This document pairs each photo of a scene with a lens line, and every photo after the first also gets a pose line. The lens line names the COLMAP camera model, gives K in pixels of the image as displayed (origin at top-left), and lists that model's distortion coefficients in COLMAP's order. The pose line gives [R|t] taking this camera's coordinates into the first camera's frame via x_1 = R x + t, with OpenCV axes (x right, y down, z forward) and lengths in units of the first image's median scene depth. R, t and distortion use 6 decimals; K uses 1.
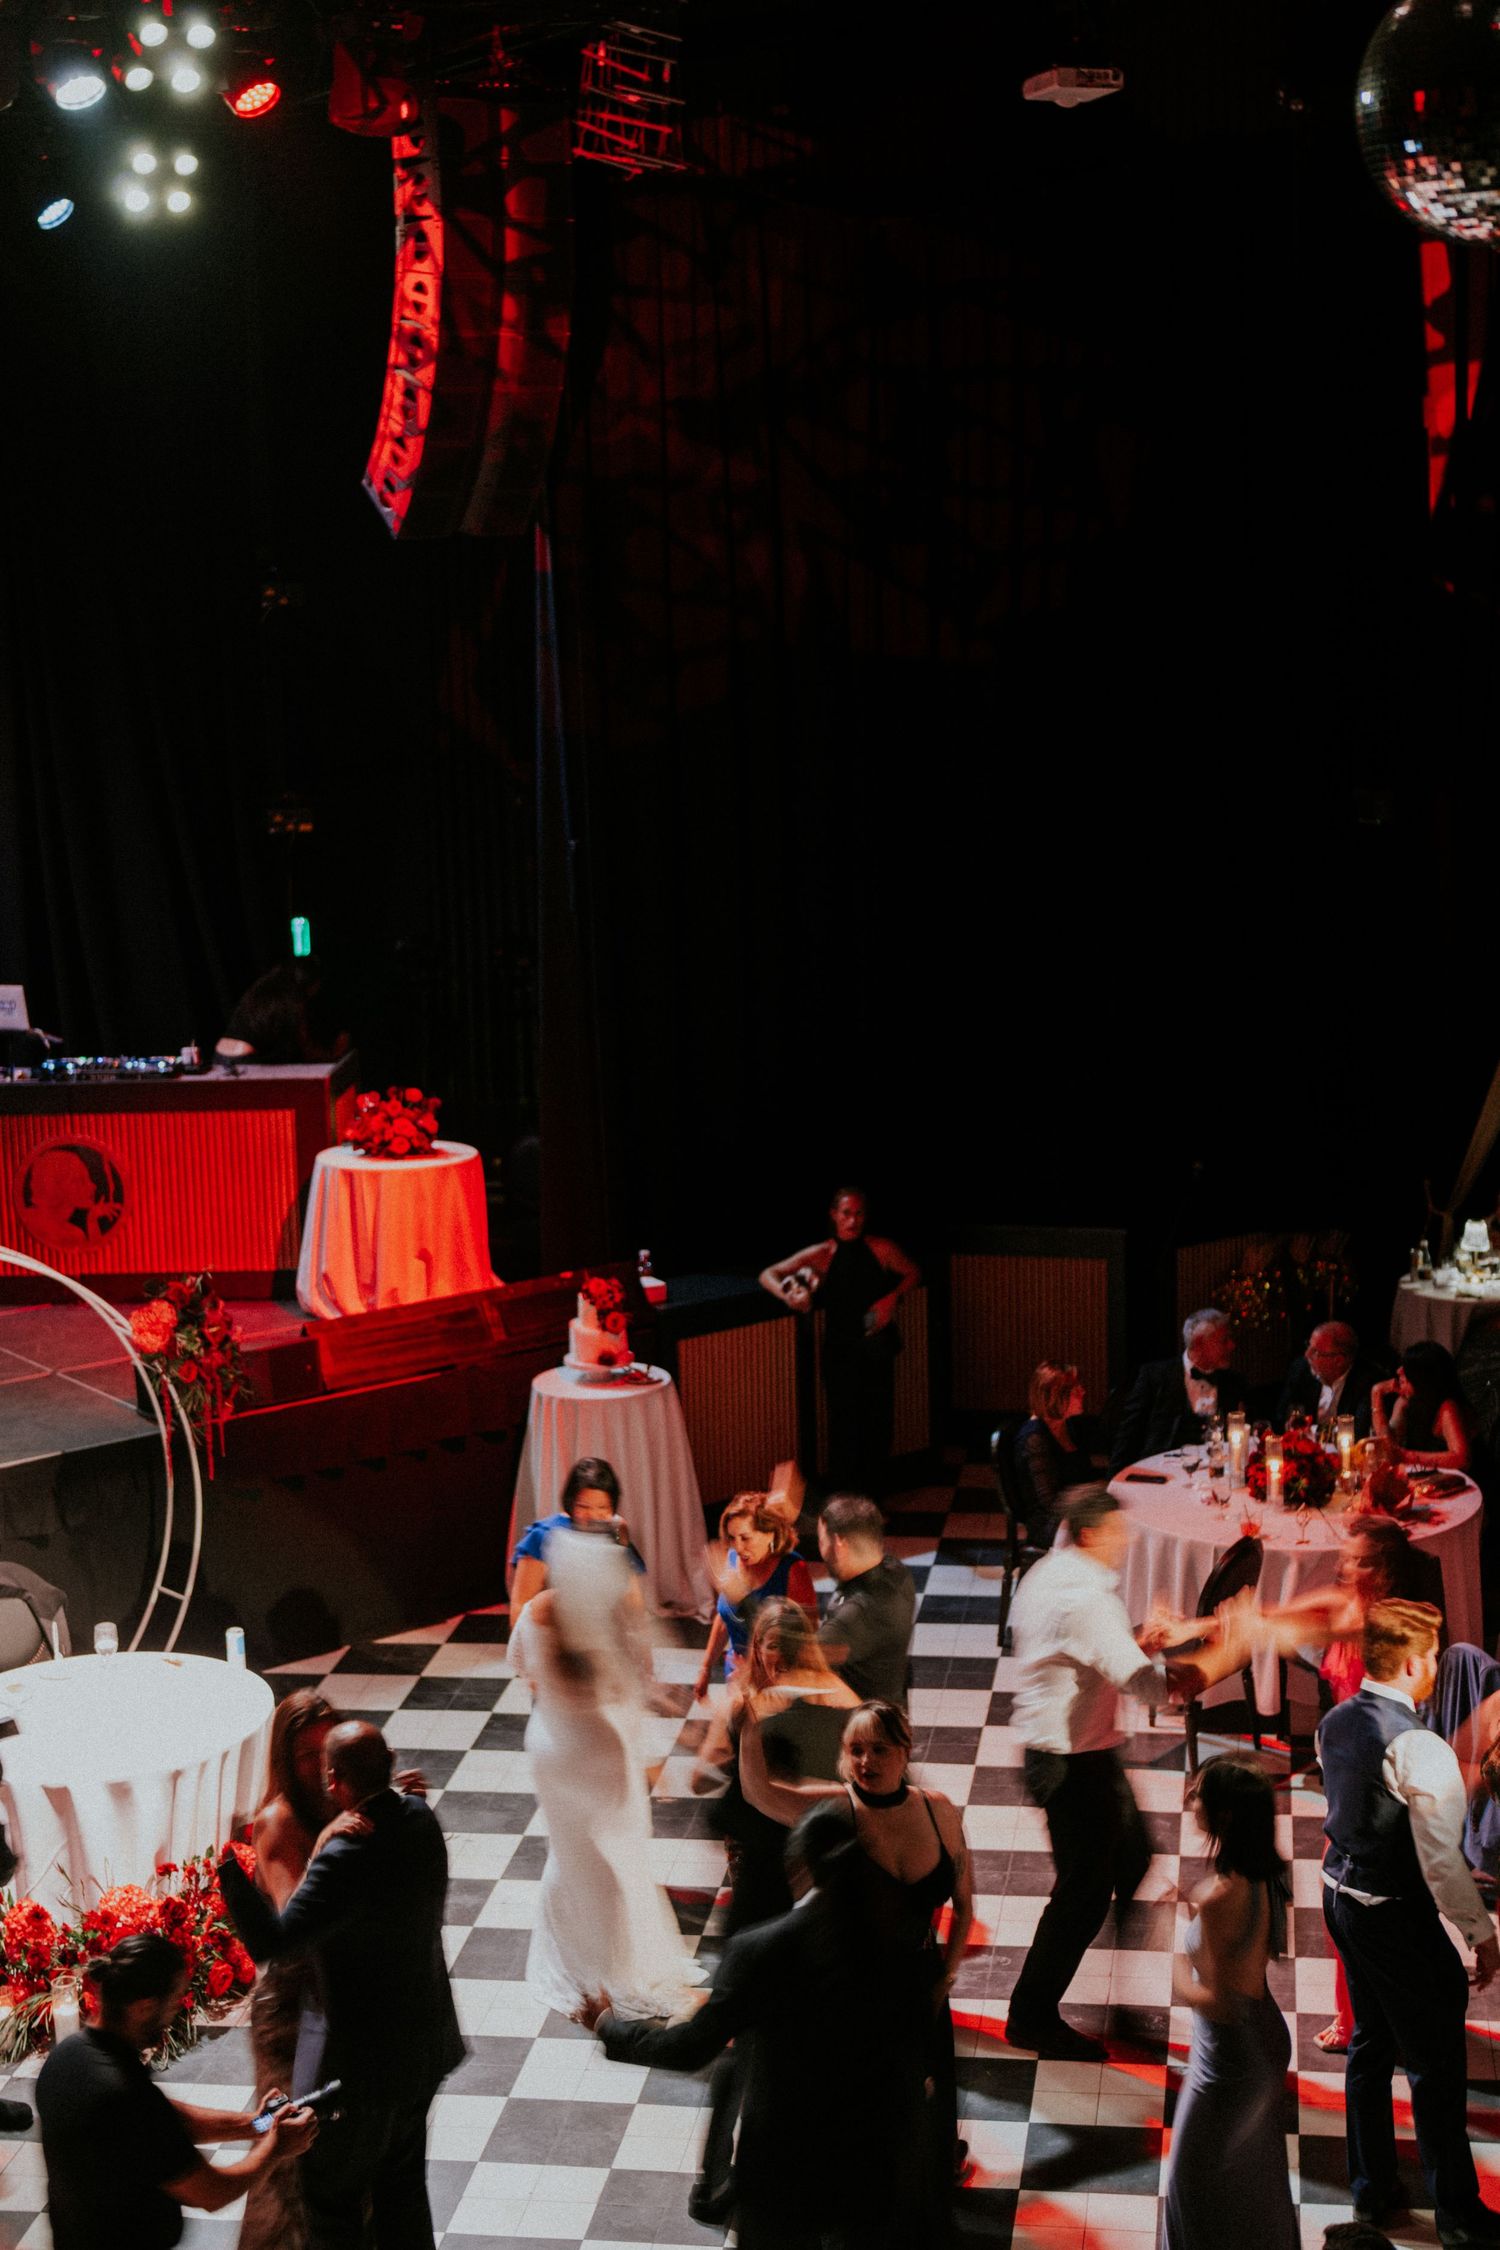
lens RADIAL K [[3143.7, 0, 750.0], [0, 3143.7, 1125.0], [0, 0, 1]] dist [-0.040216, -0.015697]
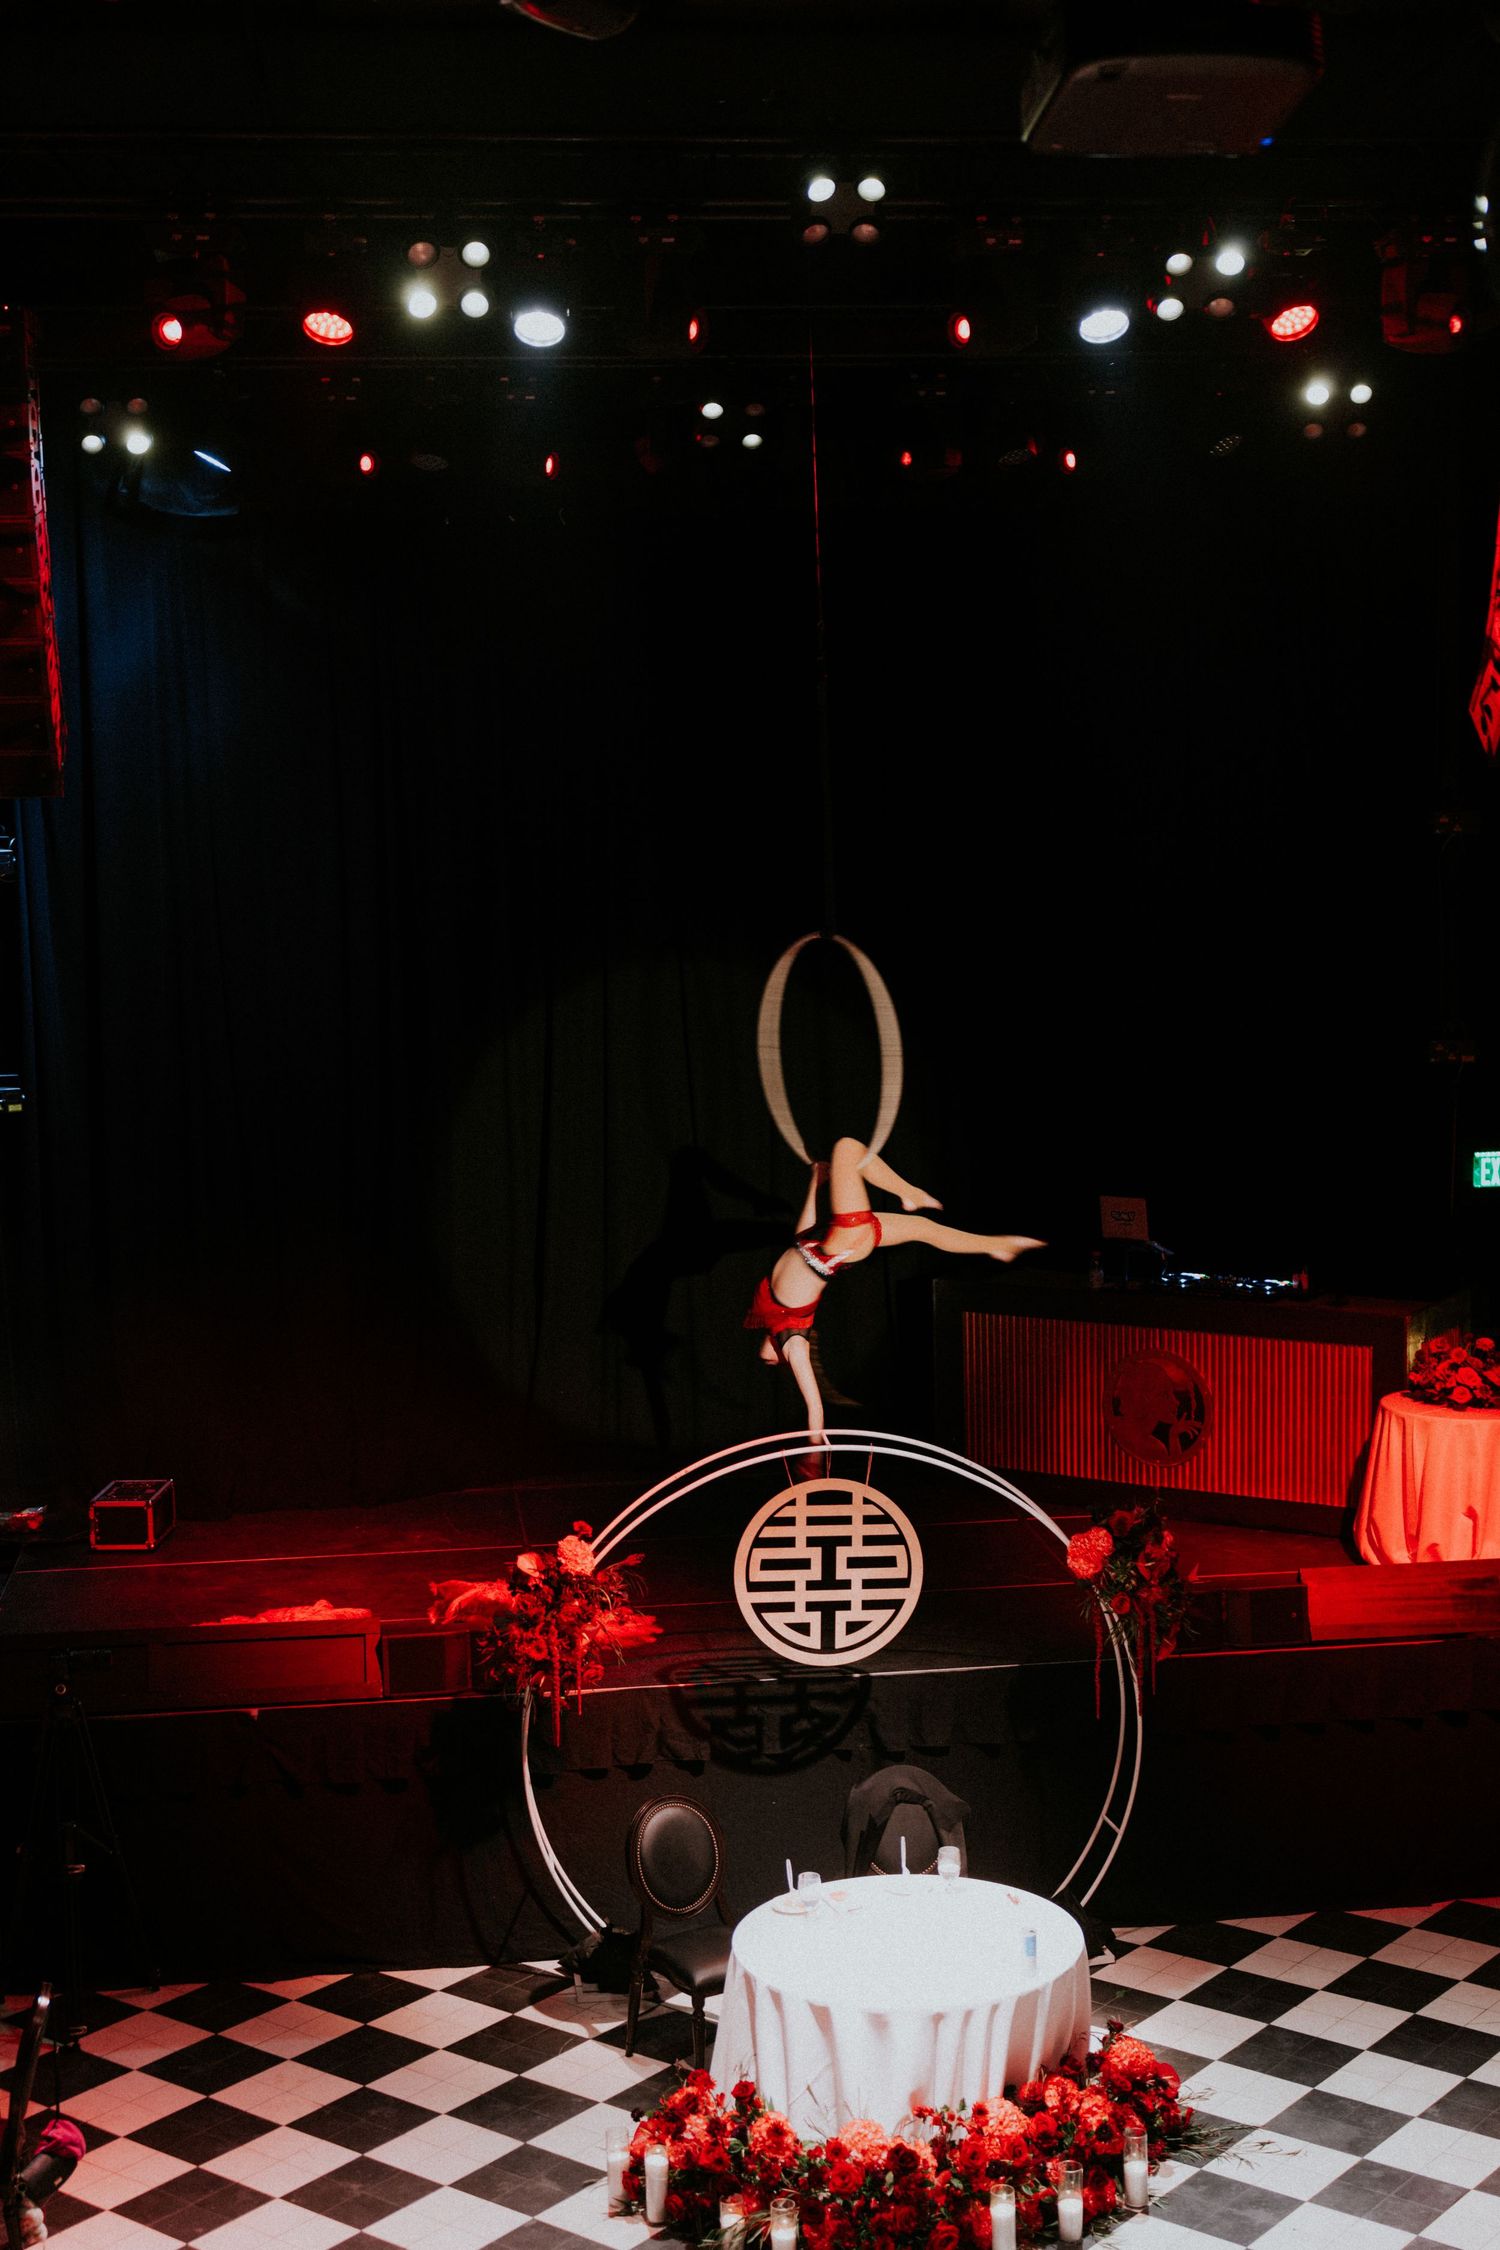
lens RADIAL K [[2980.0, 0, 750.0], [0, 2980.0, 1125.0], [0, 0, 1]] dist [-0.033097, -0.005472]
pose [[0.866543, 0.066039, -0.494714, 0.170170], [-0.097646, 0.994485, -0.038283, -0.023132], [0.489457, 0.081481, 0.868212, 0.120227]]
